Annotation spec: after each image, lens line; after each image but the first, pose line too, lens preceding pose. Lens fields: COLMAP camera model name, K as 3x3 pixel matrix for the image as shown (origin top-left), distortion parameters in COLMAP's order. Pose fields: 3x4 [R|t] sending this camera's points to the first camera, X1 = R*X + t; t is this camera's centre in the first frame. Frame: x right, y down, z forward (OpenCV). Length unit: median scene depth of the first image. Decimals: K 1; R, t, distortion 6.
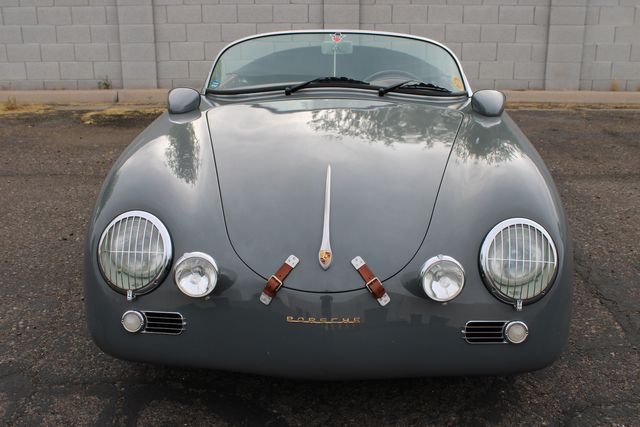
lens RADIAL K [[724.5, 0, 320.0], [0, 724.5, 213.5], [0, 0, 1]] dist [-0.058408, 0.006833]
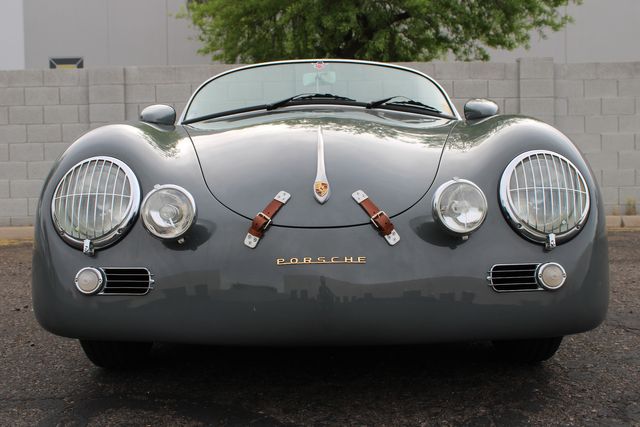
lens RADIAL K [[724.5, 0, 320.0], [0, 724.5, 213.5], [0, 0, 1]] dist [-0.058408, 0.006833]
pose [[0.998912, -0.018771, 0.042694, -0.030519], [0.029525, 0.963146, -0.267354, 0.308109], [-0.036102, 0.268324, 0.962652, 0.183473]]
